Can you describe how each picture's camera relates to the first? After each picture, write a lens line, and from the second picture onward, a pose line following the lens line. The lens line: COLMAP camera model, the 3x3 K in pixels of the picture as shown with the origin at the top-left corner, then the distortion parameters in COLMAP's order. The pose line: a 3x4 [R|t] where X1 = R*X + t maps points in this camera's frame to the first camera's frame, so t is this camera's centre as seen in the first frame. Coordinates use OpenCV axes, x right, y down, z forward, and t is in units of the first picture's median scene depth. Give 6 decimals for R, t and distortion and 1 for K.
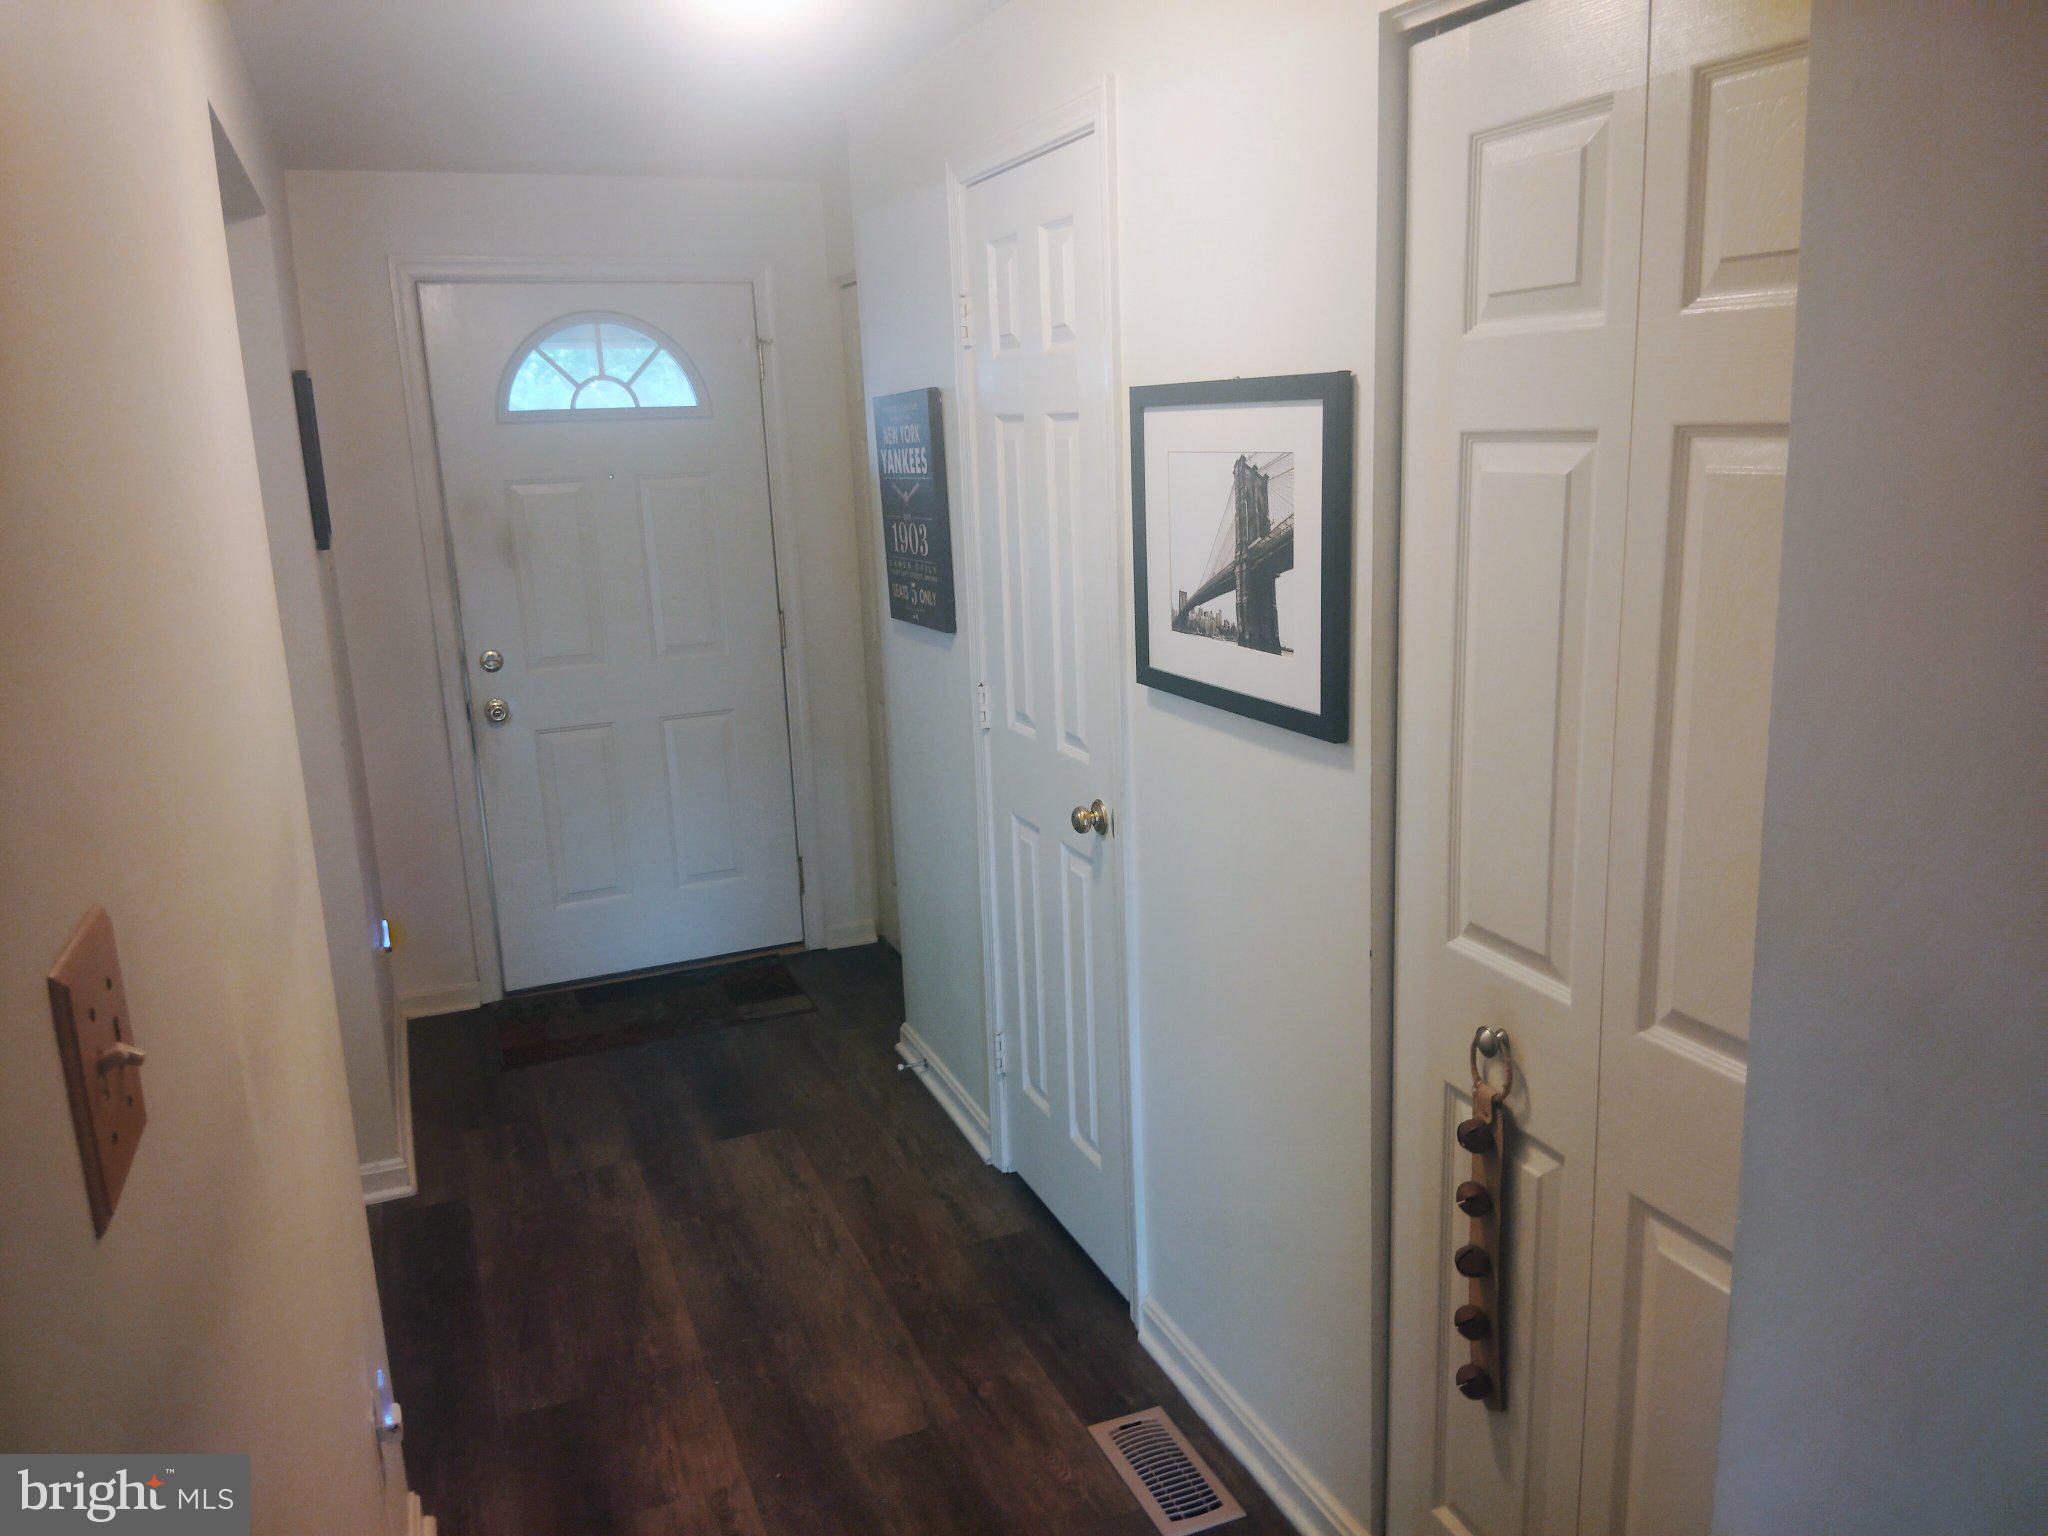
lens RADIAL K [[1553.8, 0, 1016.8], [0, 1553.8, 781.4], [0, 0, 1]] dist [0.120924, -0.226599]
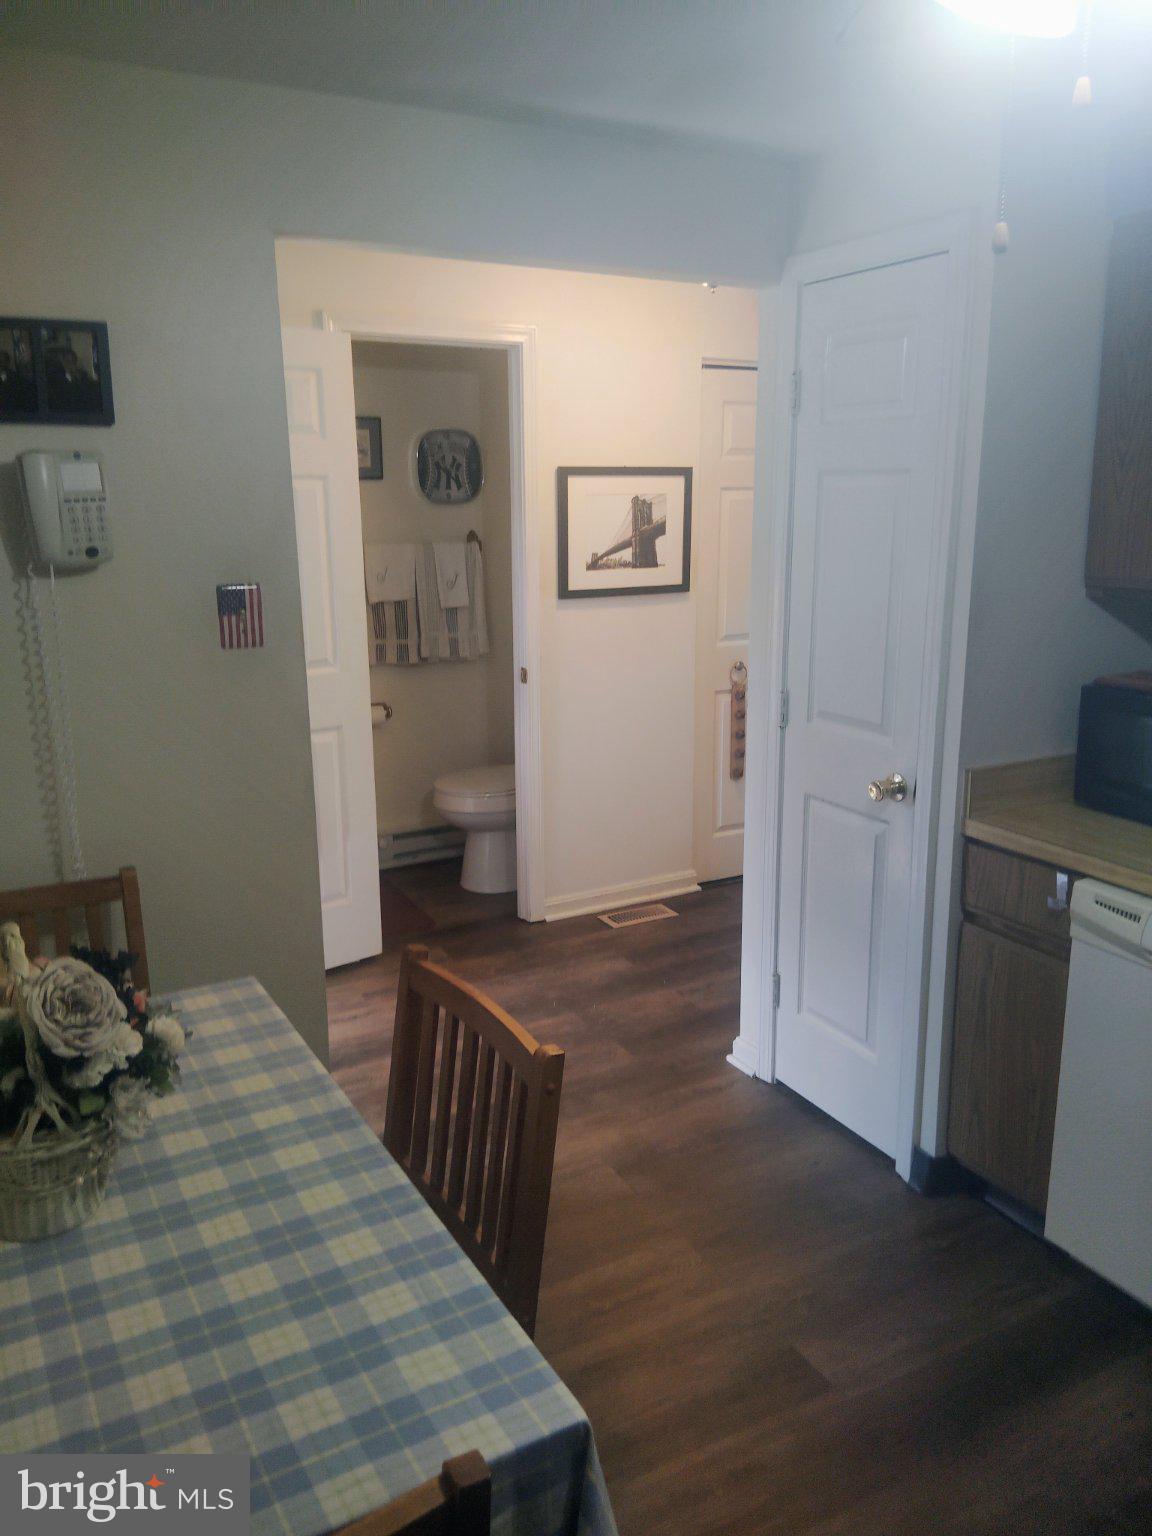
lens RADIAL K [[1165.4, 0, 578.0], [0, 1165.4, 759.6], [0, 0, 1]] dist [0.120924, -0.226599]
pose [[-0.126615, -0.179788, 0.975523, -1.866981], [0.240275, 0.948593, 0.206010, -0.214688], [-0.962412, 0.260478, -0.076907, 1.354691]]
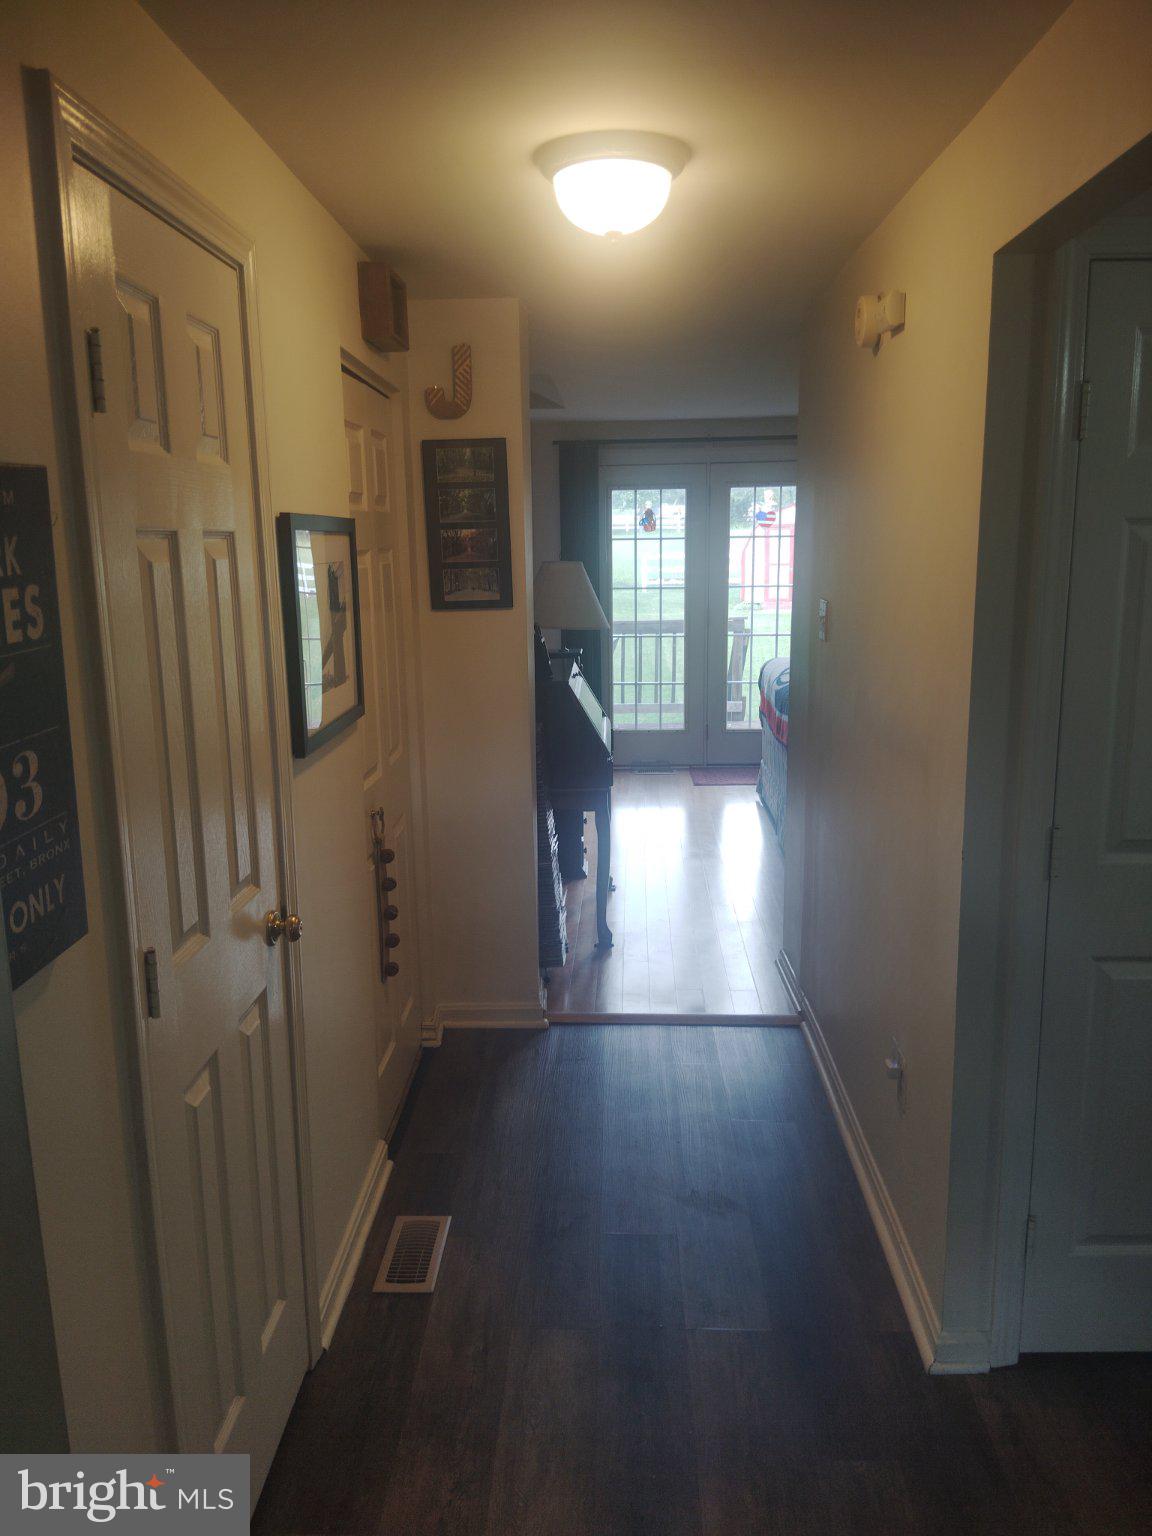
lens RADIAL K [[1165.4, 0, 578.0], [0, 1165.4, 759.6], [0, 0, 1]] dist [0.120924, -0.226599]
pose [[-0.913907, -0.015046, 0.405644, -0.560933], [0.148806, 0.917326, 0.369282, -0.423297], [-0.377664, 0.397852, -0.836112, 1.949650]]
